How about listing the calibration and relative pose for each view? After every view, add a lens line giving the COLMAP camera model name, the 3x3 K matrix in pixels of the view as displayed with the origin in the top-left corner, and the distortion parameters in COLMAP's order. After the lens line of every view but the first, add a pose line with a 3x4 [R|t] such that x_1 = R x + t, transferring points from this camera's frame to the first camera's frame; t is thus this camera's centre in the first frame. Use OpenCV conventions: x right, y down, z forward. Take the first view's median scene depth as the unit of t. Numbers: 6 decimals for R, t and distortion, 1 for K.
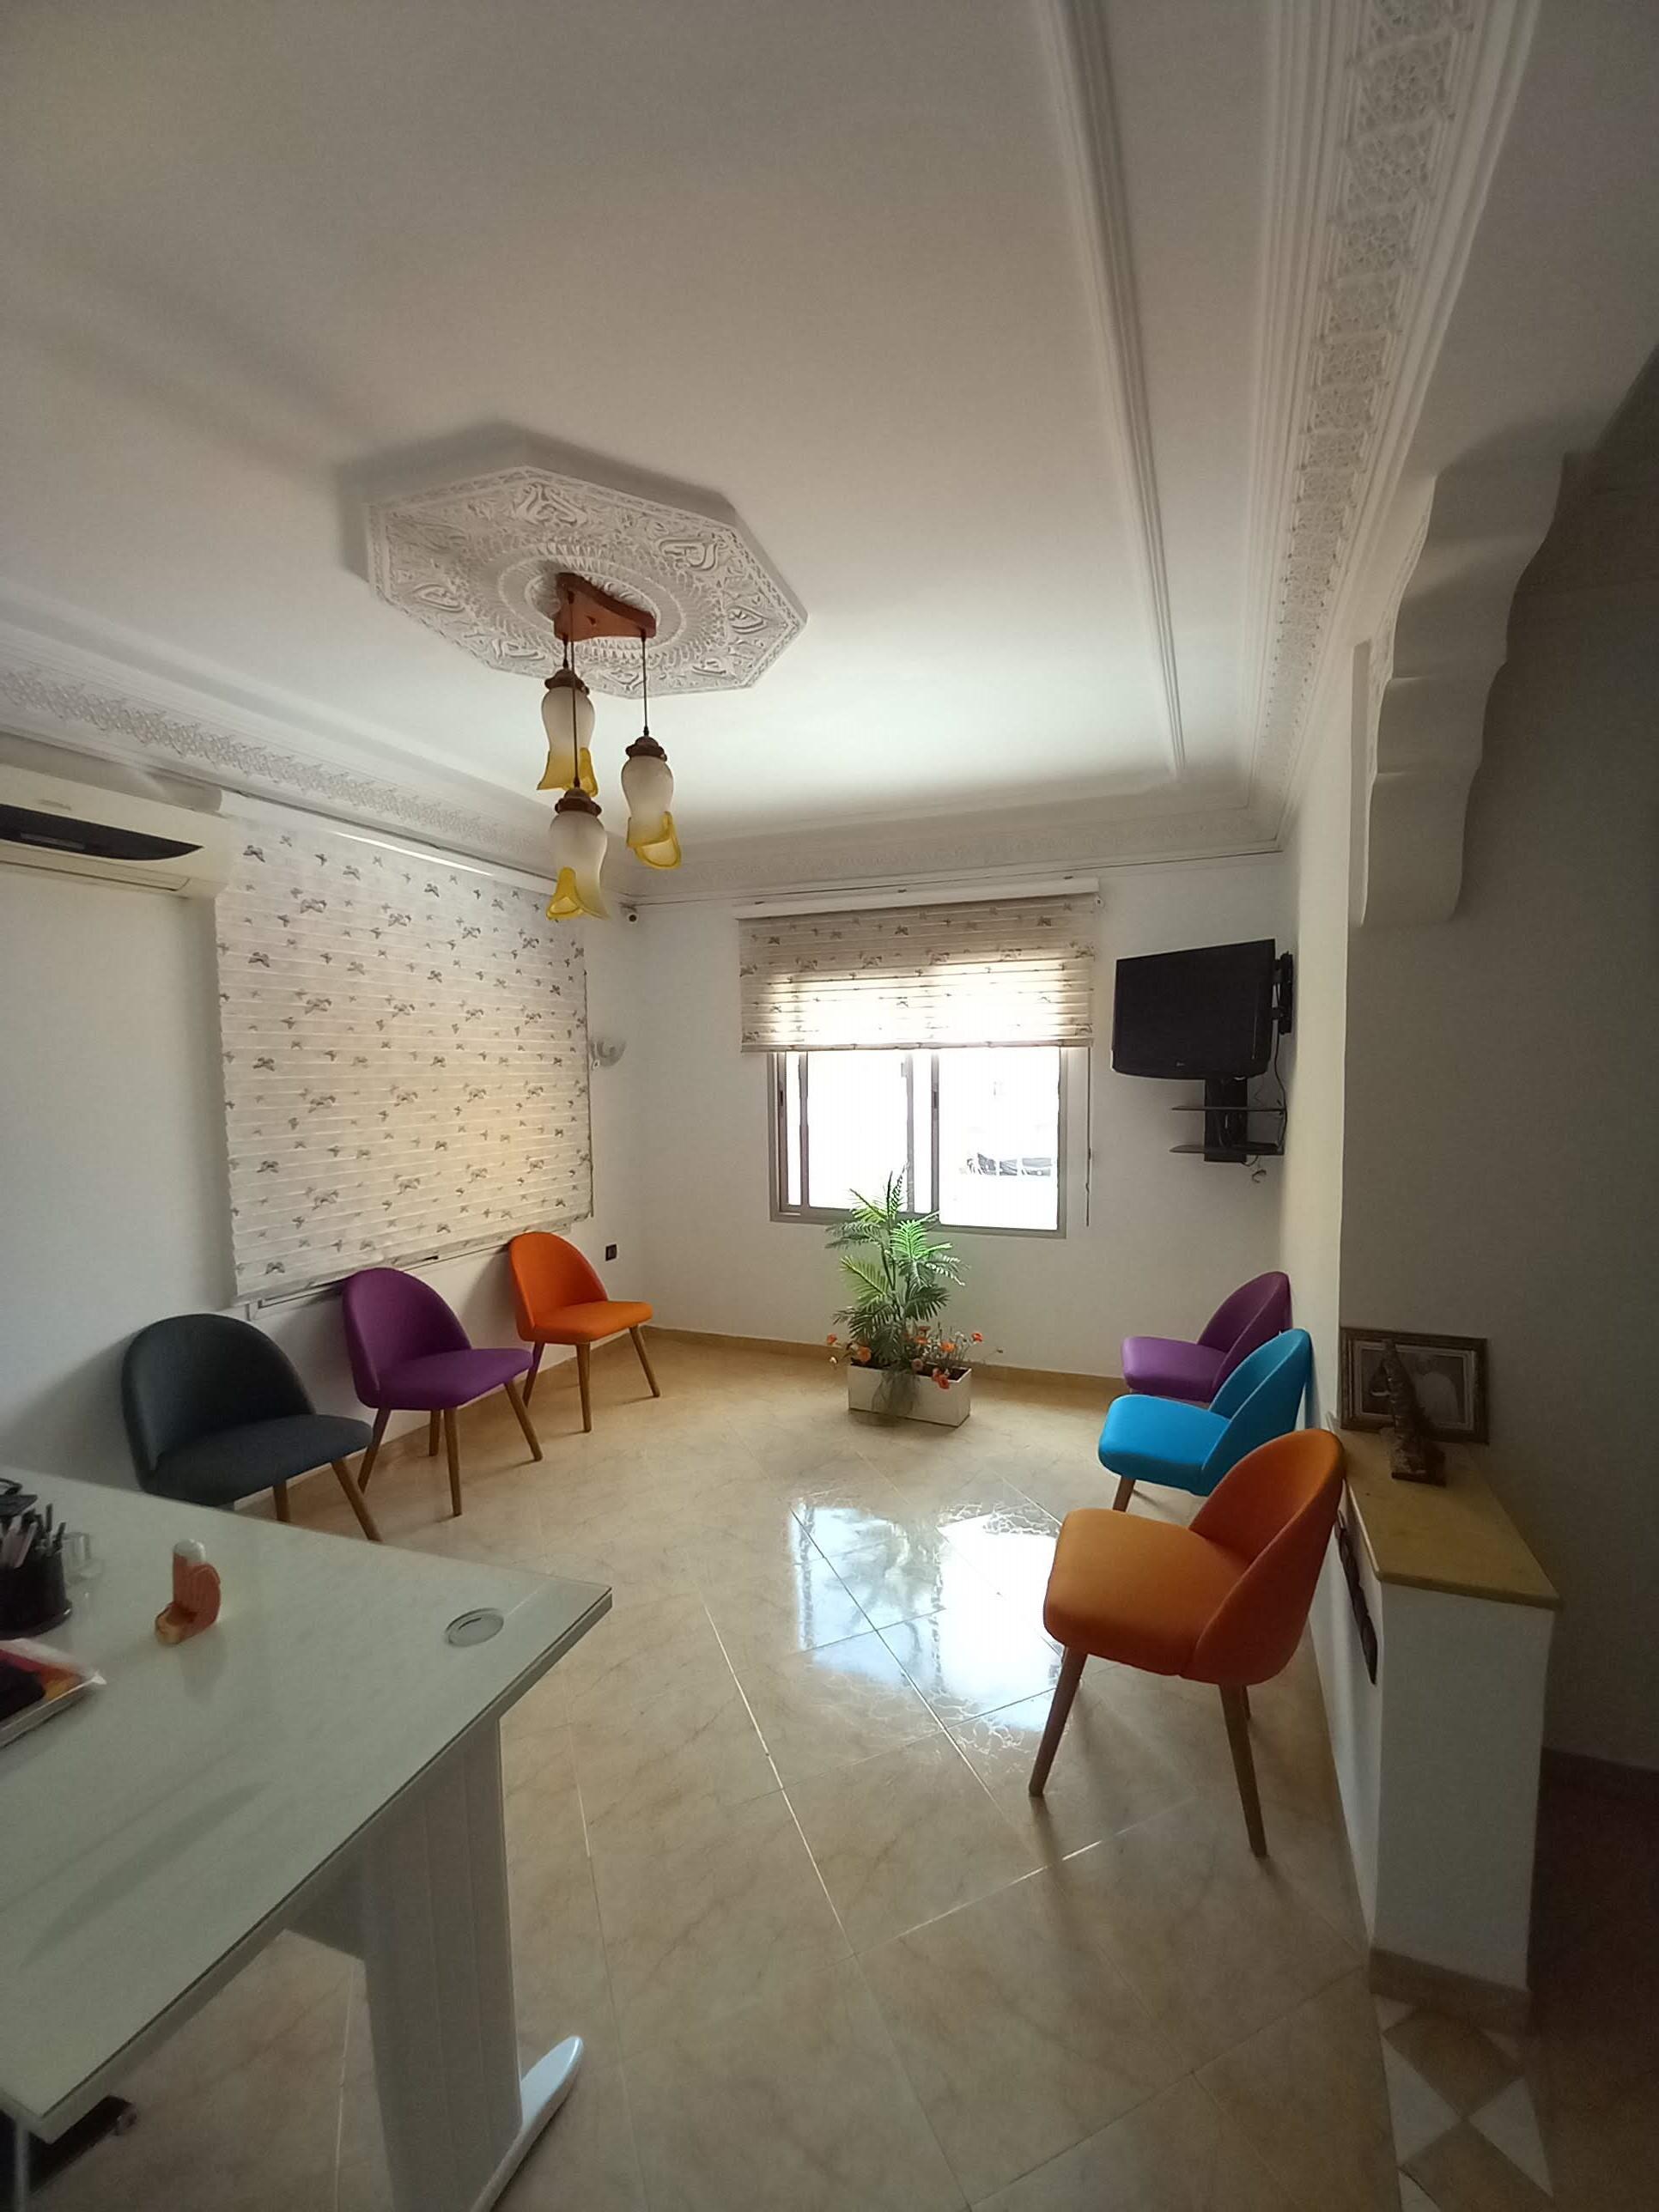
lens RADIAL K [[863.6, 0, 902.8], [0, 863.6, 1122.7], [0, 0, 1]] dist [-0.000715, -0.000292]
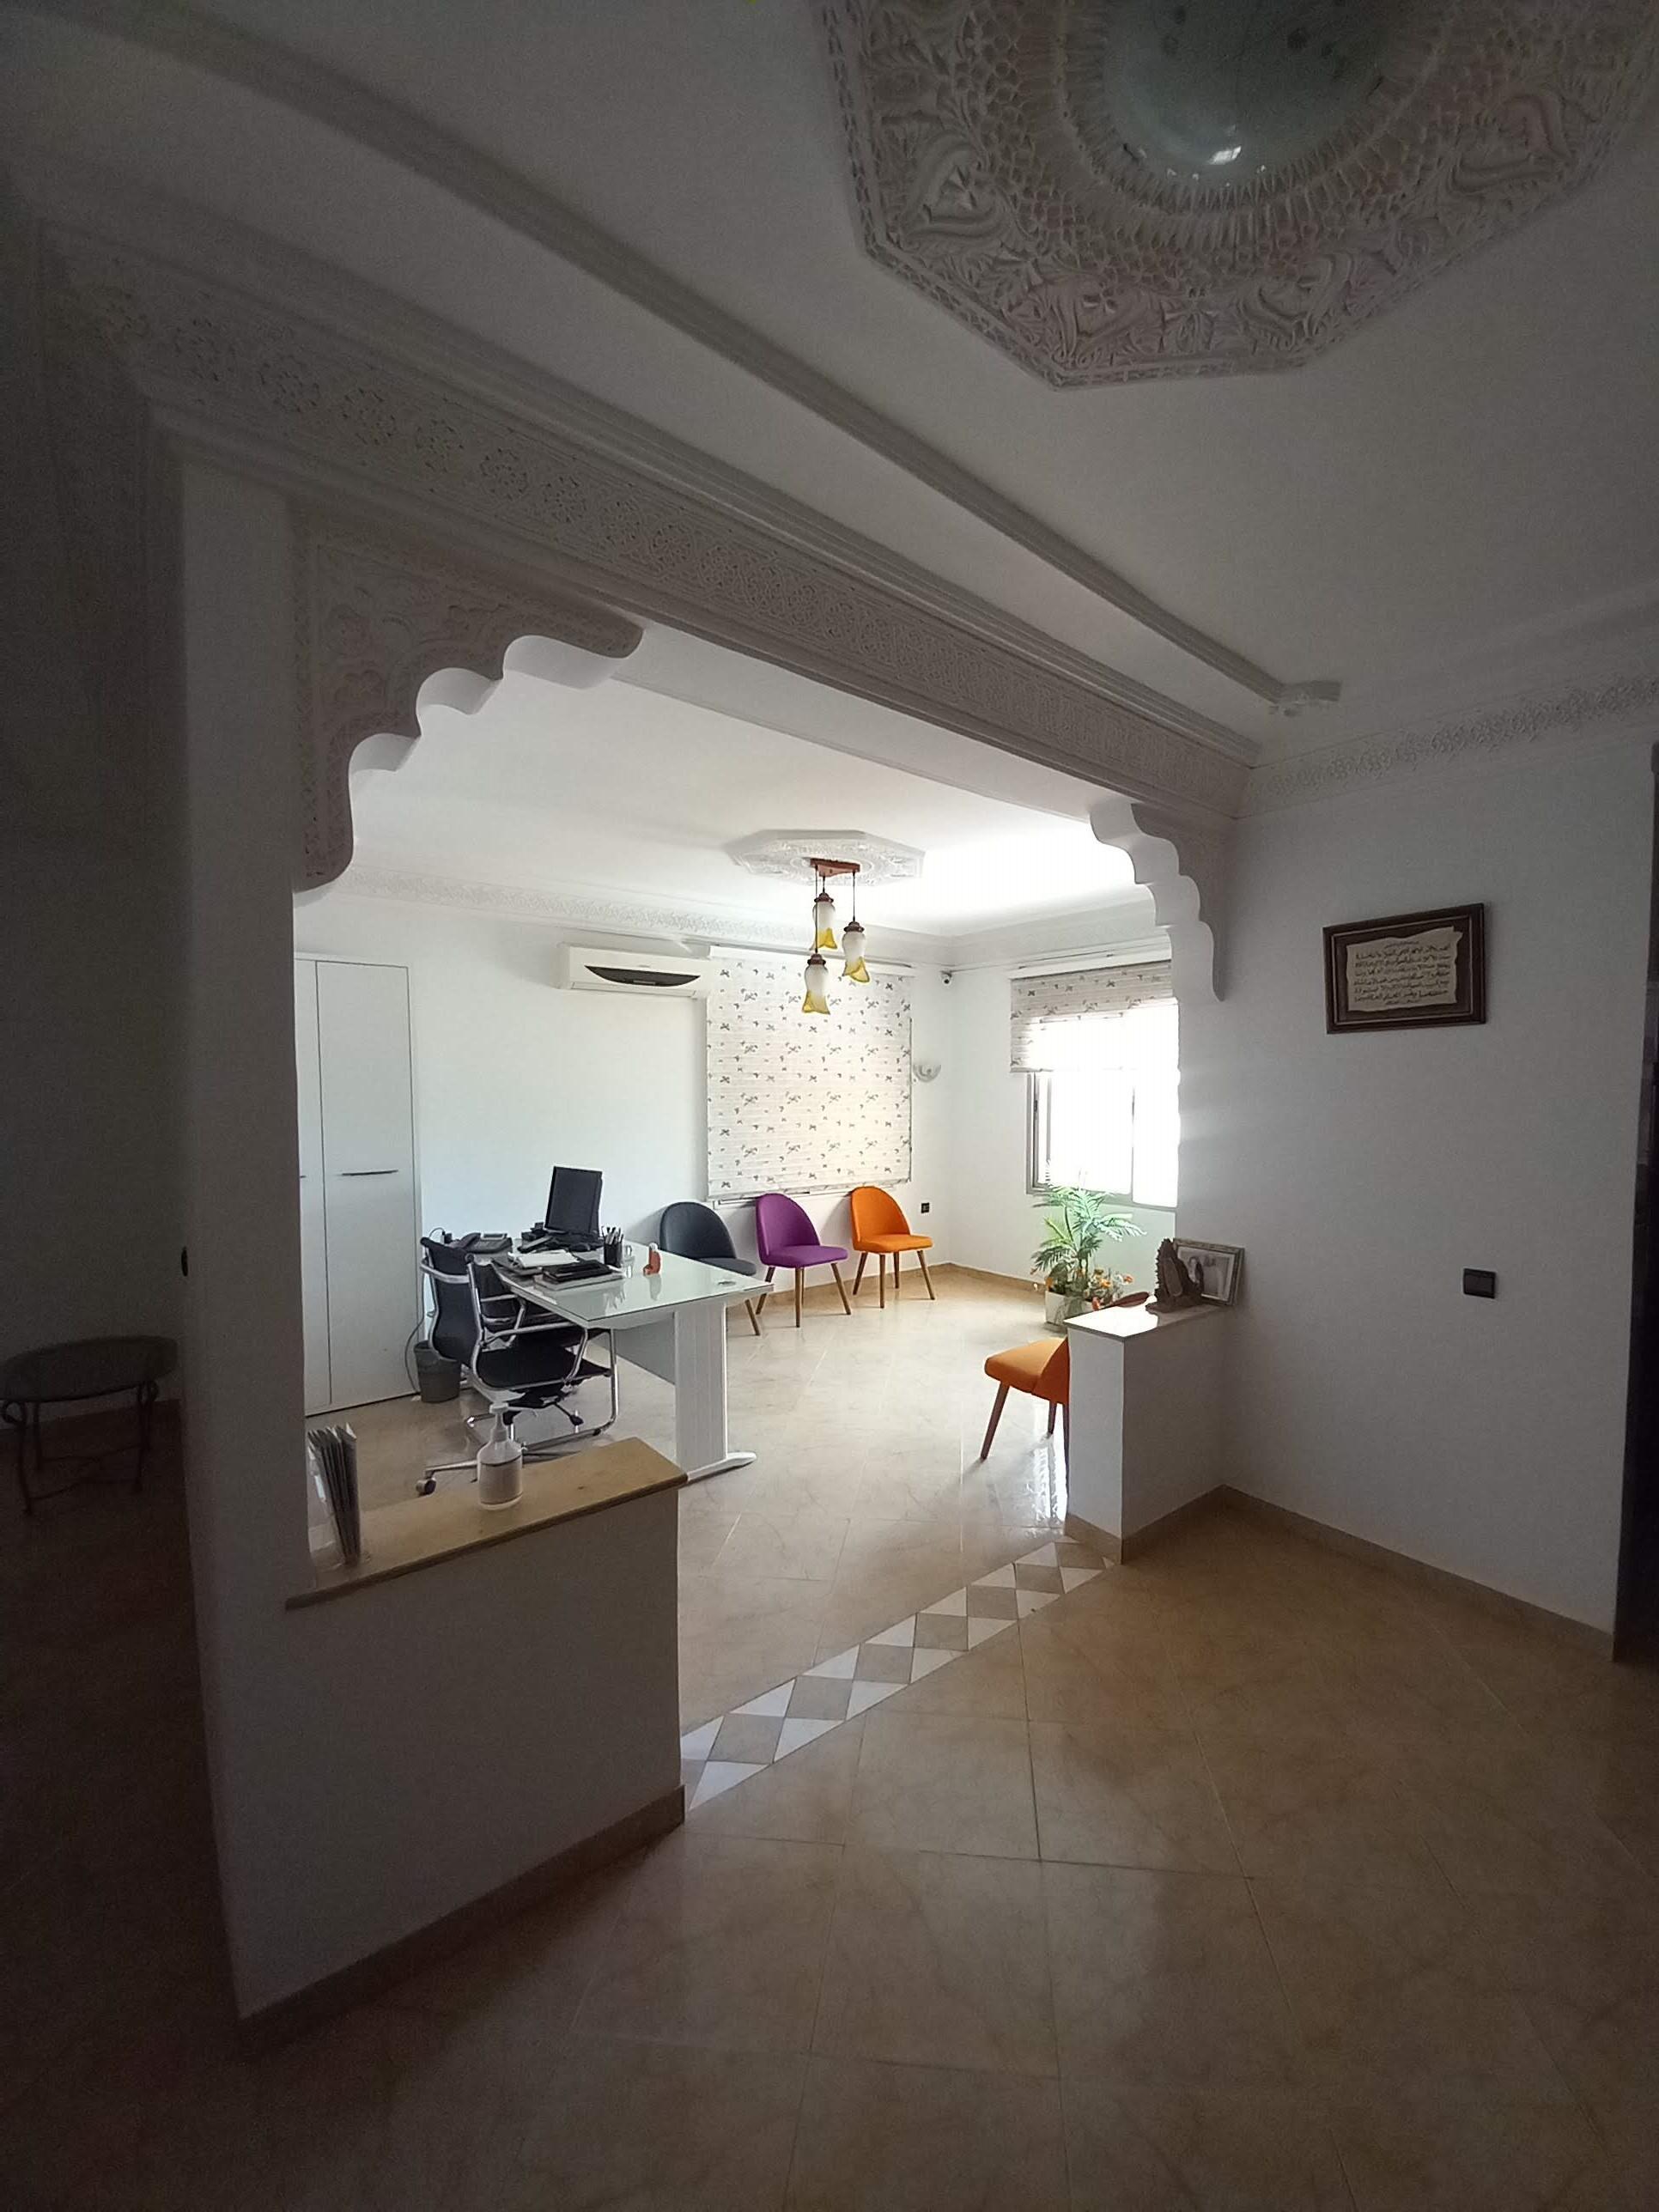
lens RADIAL K [[863.6, 0, 902.8], [0, 863.6, 1122.7], [0, 0, 1]] dist [-0.000715, -0.000292]
pose [[0.865465, 0.029934, -0.500075, 0.530075], [-0.039090, 0.999205, -0.007840, 0.025996], [0.499442, 0.026333, 0.865947, -0.441602]]
